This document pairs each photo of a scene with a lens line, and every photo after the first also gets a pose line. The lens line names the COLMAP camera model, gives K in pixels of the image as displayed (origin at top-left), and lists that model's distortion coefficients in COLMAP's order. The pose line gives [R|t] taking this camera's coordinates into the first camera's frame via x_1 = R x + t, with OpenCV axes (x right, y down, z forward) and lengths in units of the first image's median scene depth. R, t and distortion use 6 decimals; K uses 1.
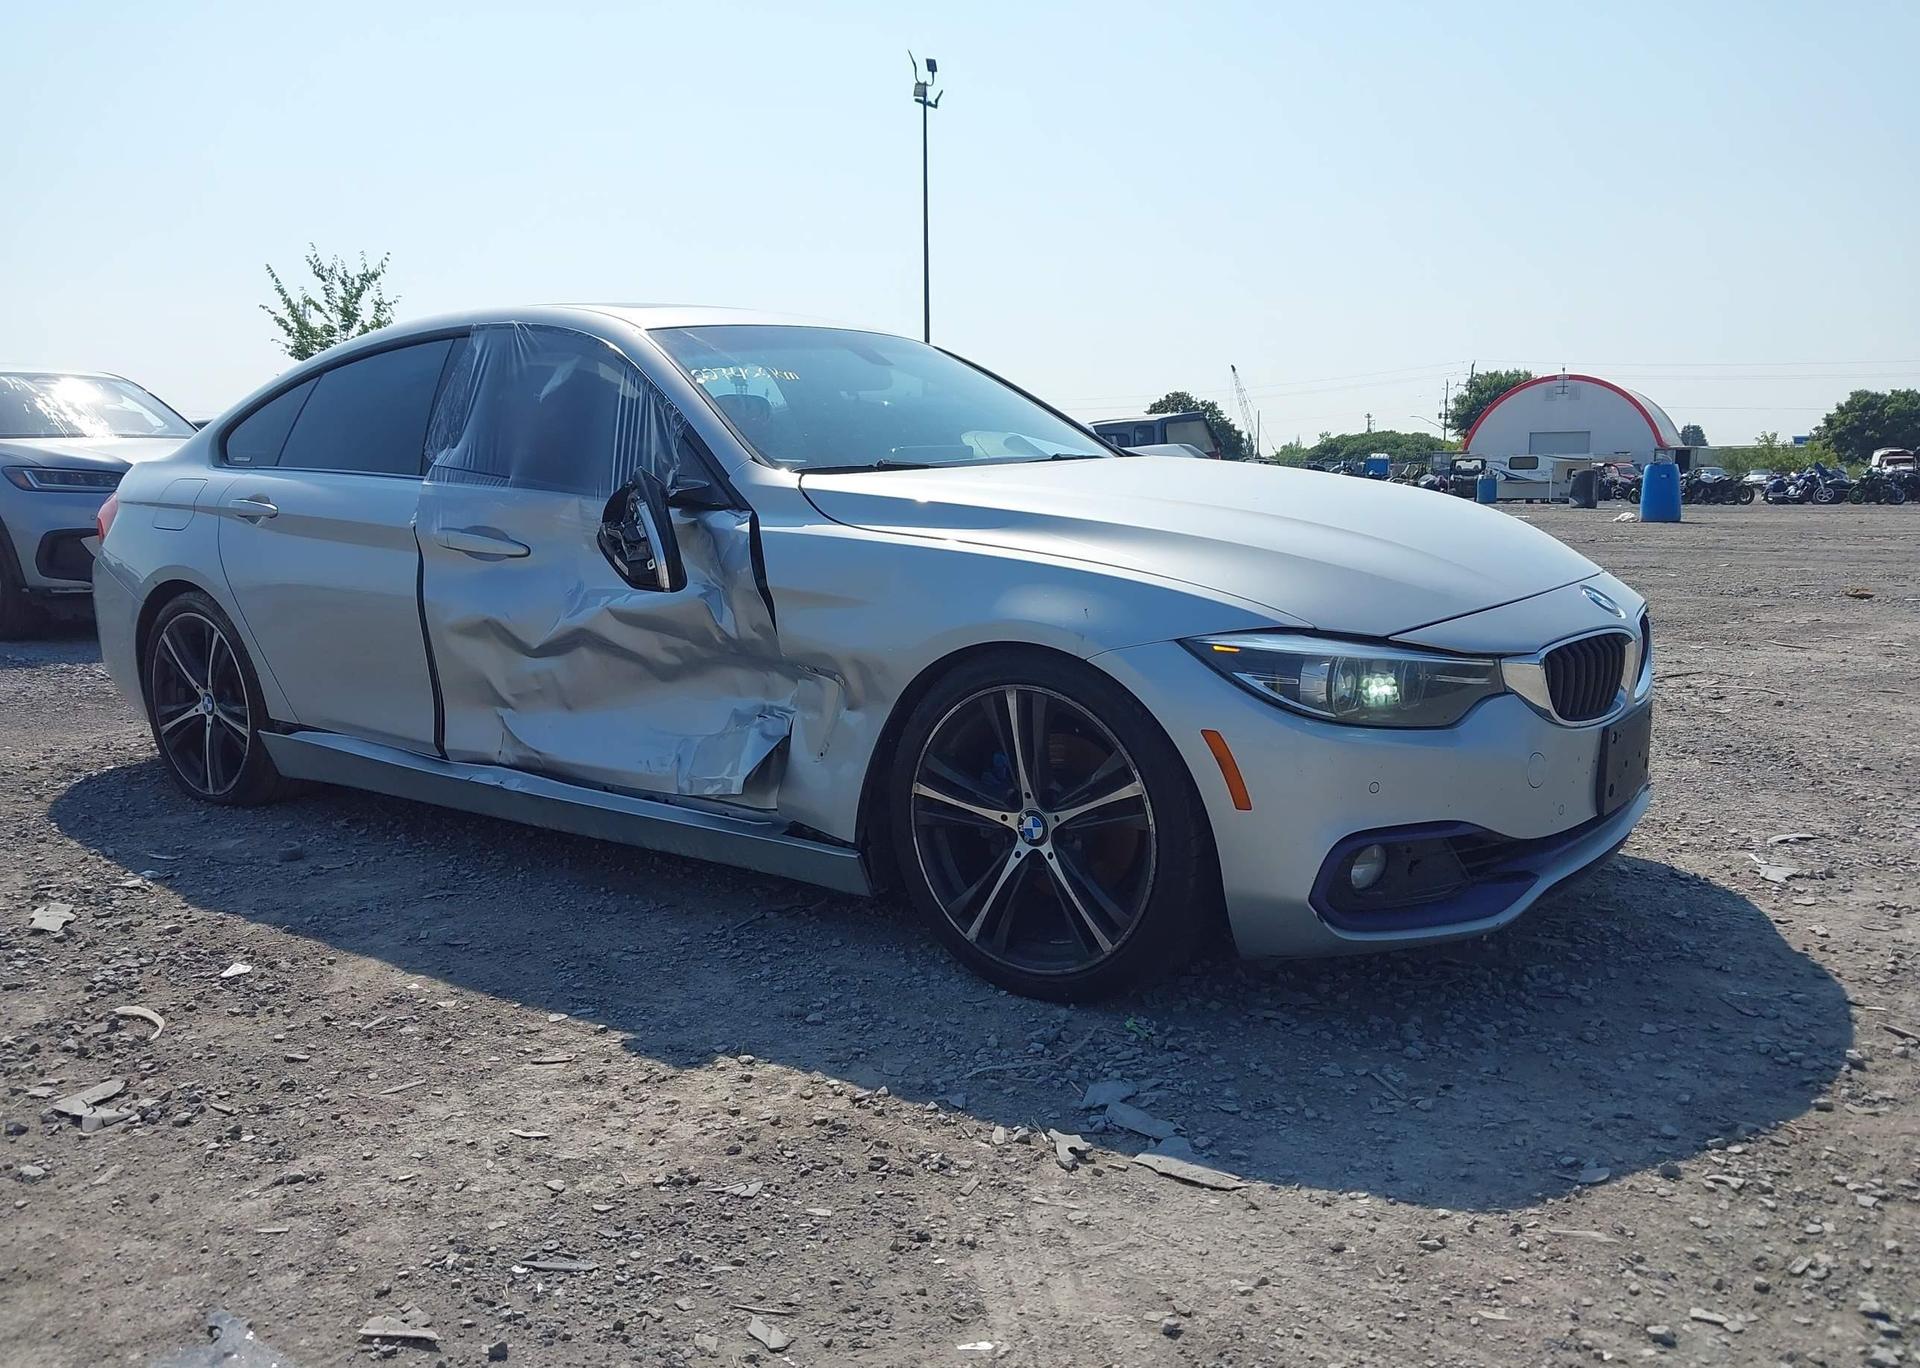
lens RADIAL K [[1547.3, 0, 956.3], [0, 1547.3, 691.2], [0, 0, 1]] dist [0.030589, -0.067976]
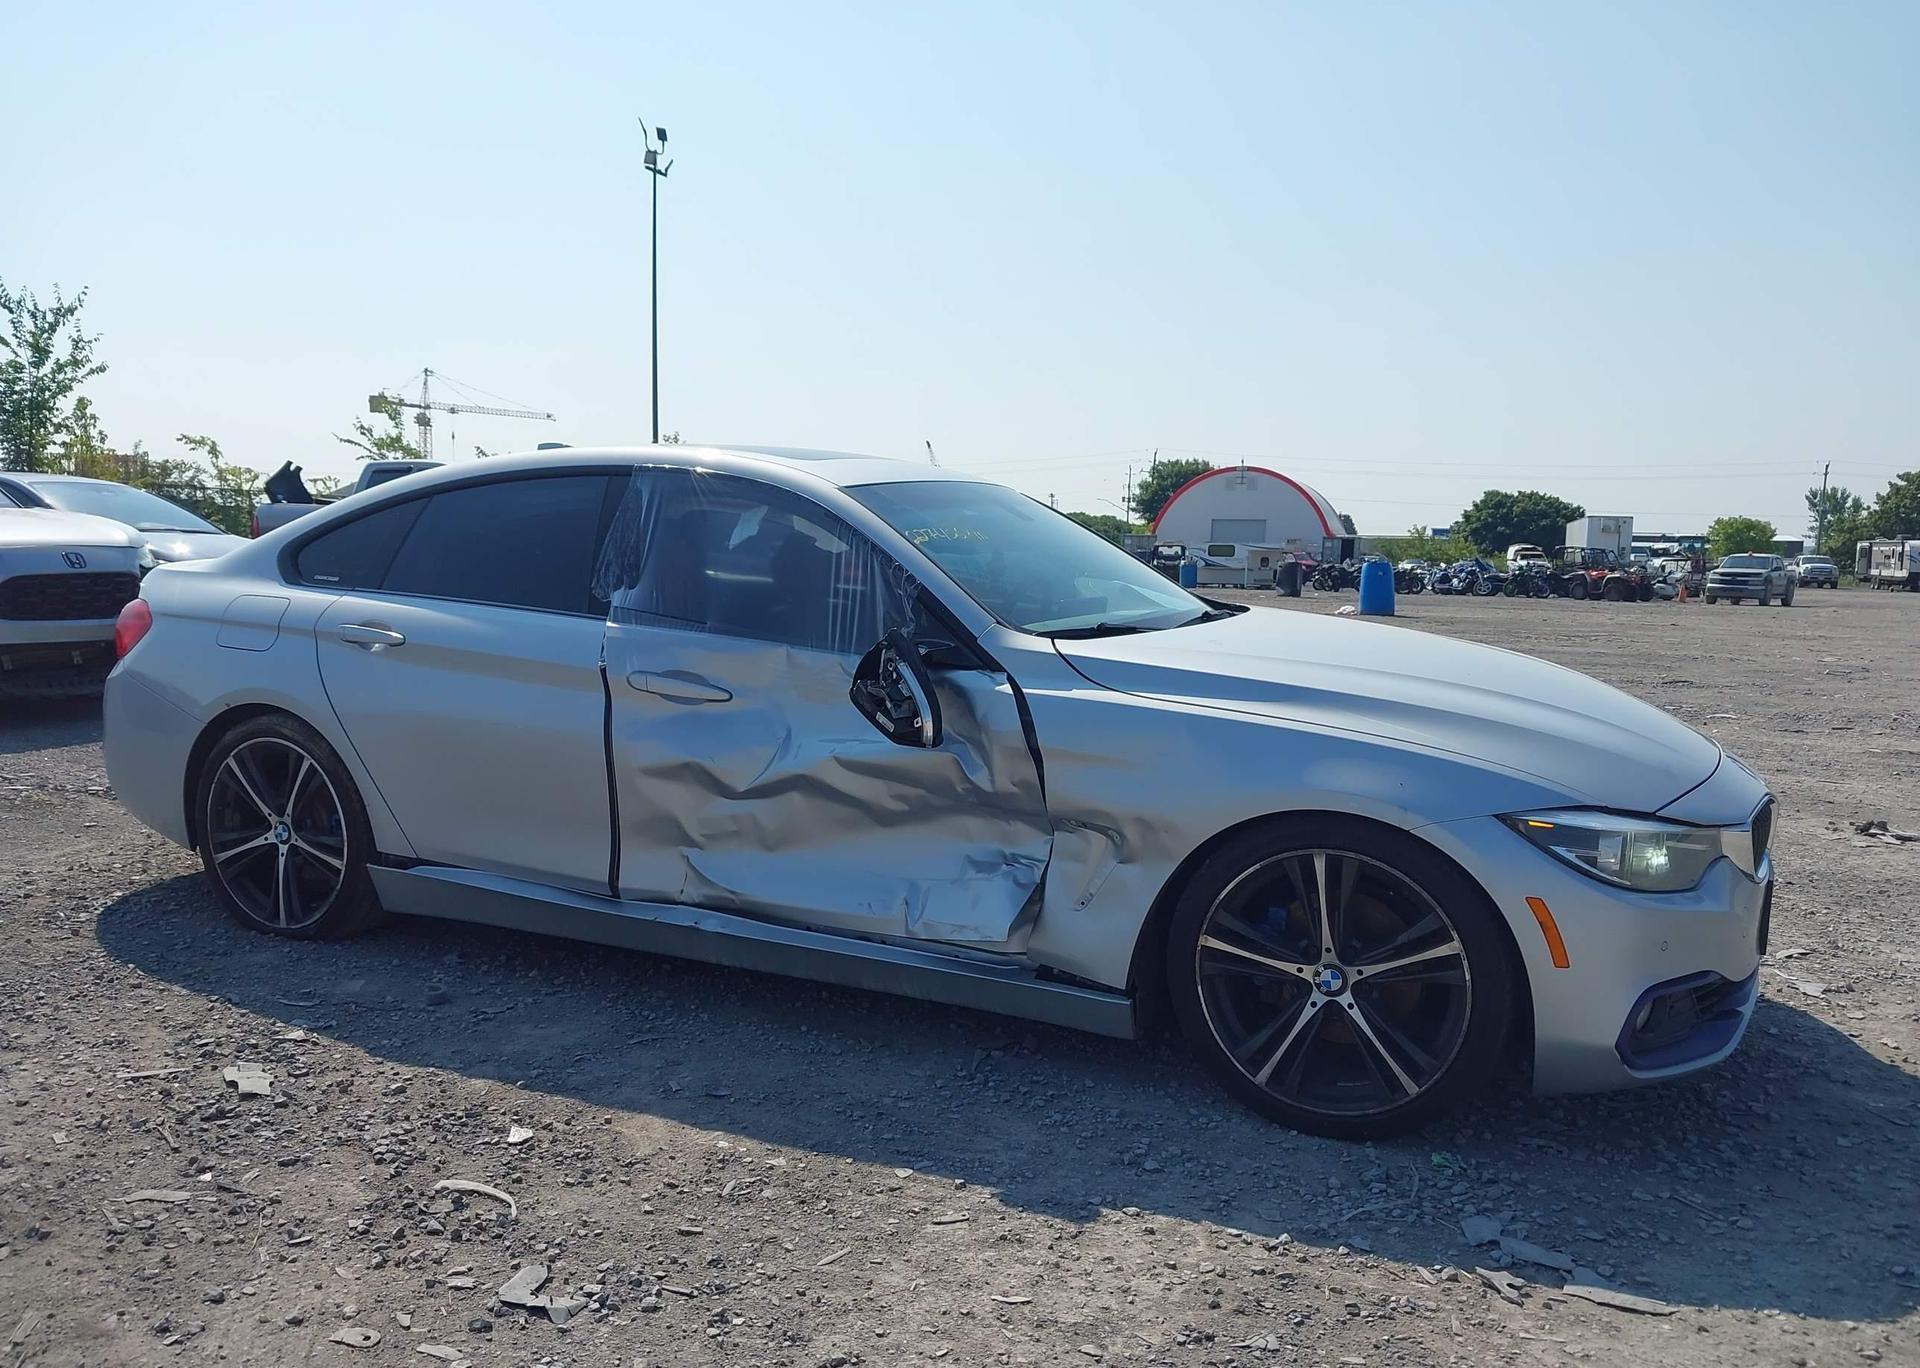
lens RADIAL K [[1547.3, 0, 949.0], [0, 1547.3, 682.0], [0, 0, 1]] dist [0.030589, -0.067976]
pose [[0.979824, 0.017054, 0.199132, -0.380691], [-0.007809, 0.998859, -0.047120, -0.059579], [-0.199708, 0.044614, 0.978839, -0.030149]]
